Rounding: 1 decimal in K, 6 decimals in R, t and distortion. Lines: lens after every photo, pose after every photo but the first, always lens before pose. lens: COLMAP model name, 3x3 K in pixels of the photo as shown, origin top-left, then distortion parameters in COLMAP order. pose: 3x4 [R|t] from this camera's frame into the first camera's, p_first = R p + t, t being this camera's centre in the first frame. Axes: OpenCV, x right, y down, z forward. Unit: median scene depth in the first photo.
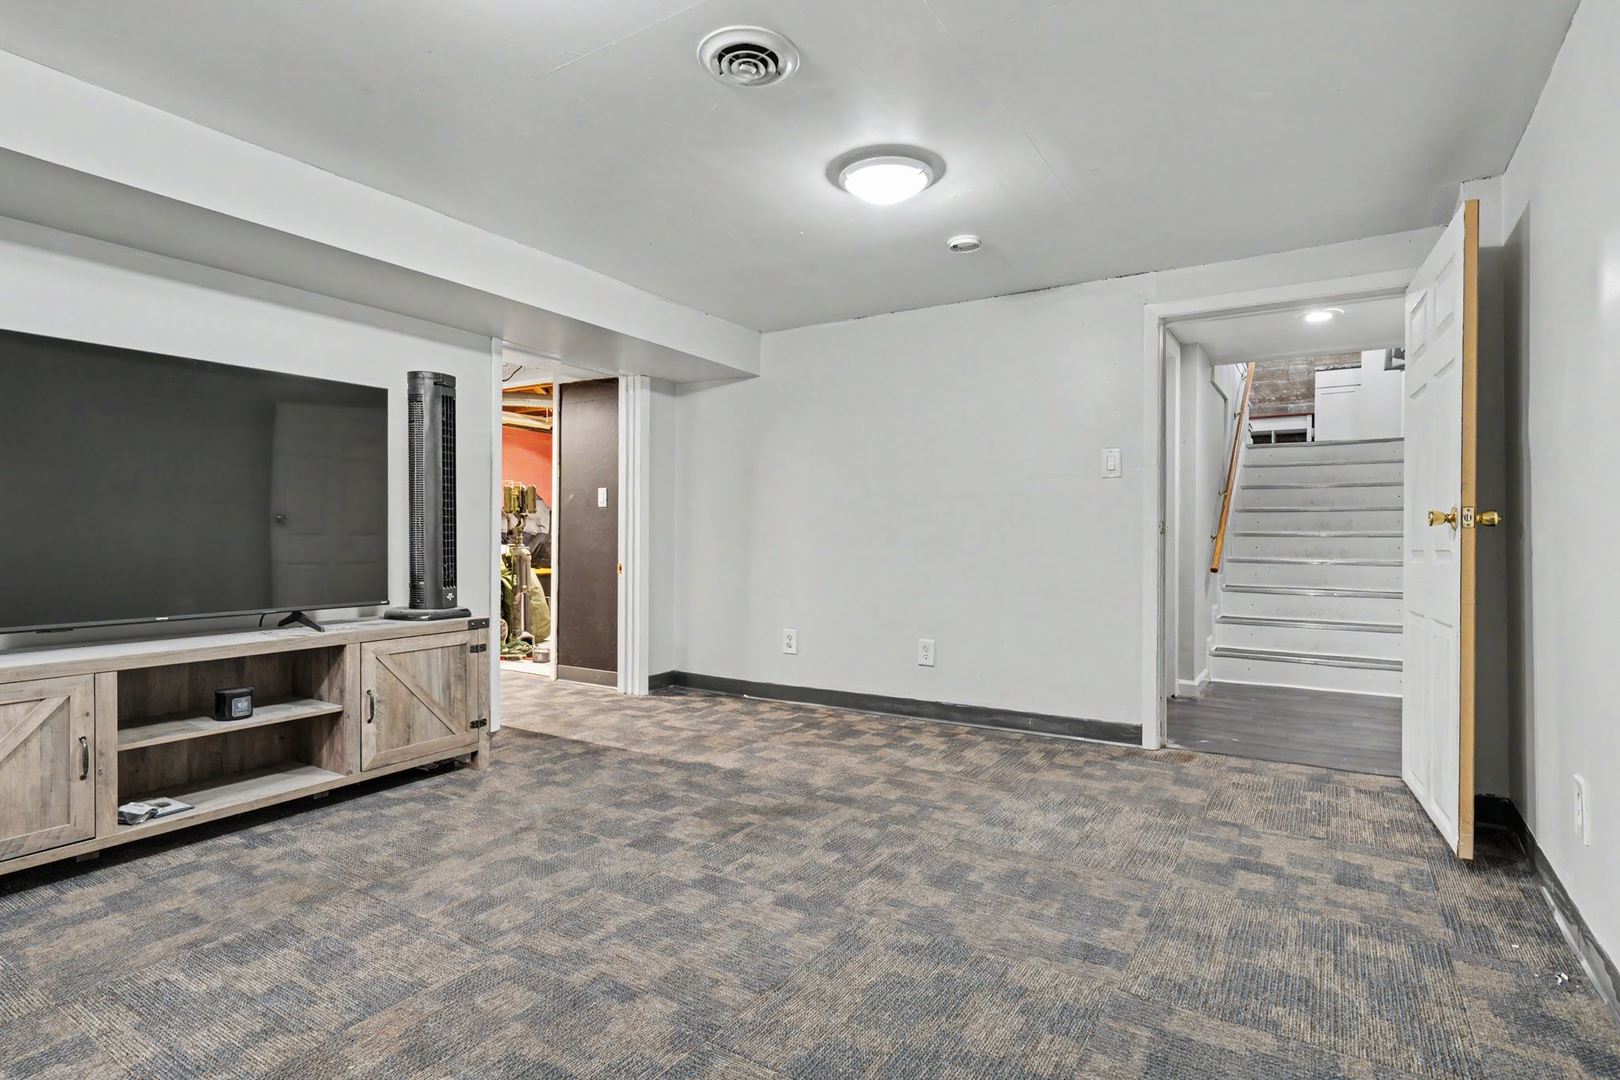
lens RADIAL K [[799.3, 0, 813.7], [0, 799.3, 541.5], [0, 0, 1]] dist [0.003123, 0.000726]
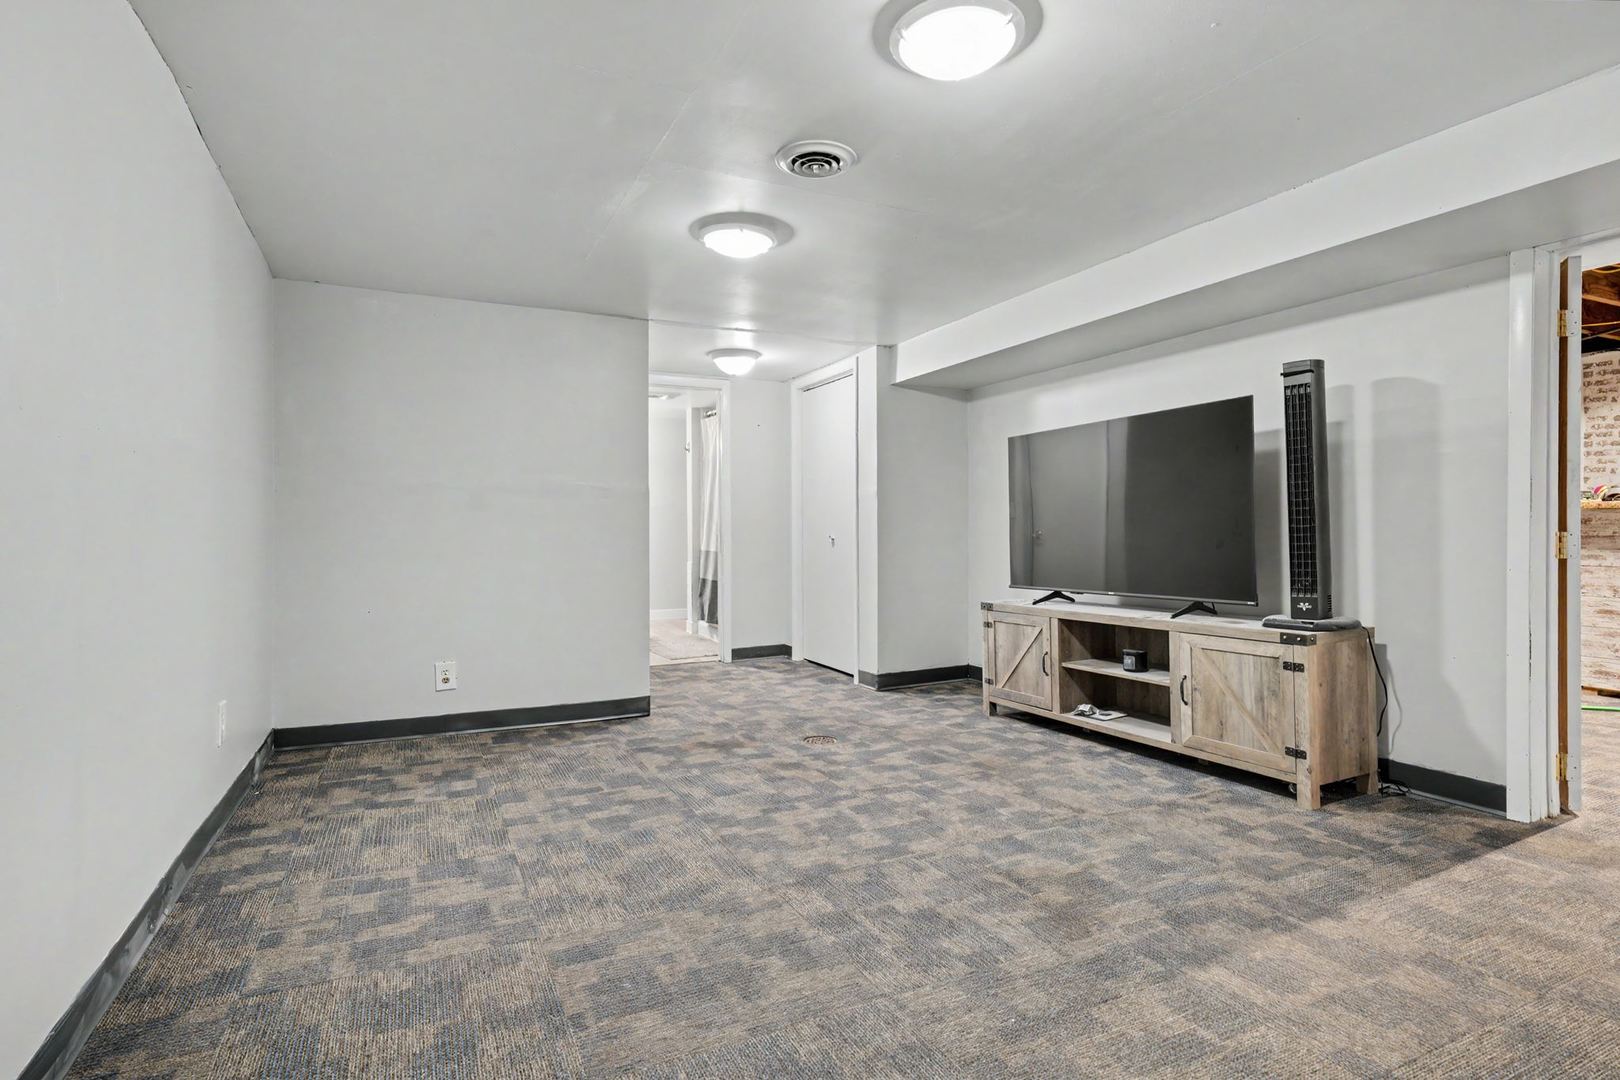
lens RADIAL K [[799.3, 0, 813.9], [0, 799.3, 536.3], [0, 0, 1]] dist [0.003123, 0.000726]
pose [[-0.502706, 0.001497, -0.864456, 0.783087], [-0.001143, 0.999996, 0.002396, -0.014666], [0.864457, 0.002192, -0.502702, 1.277272]]
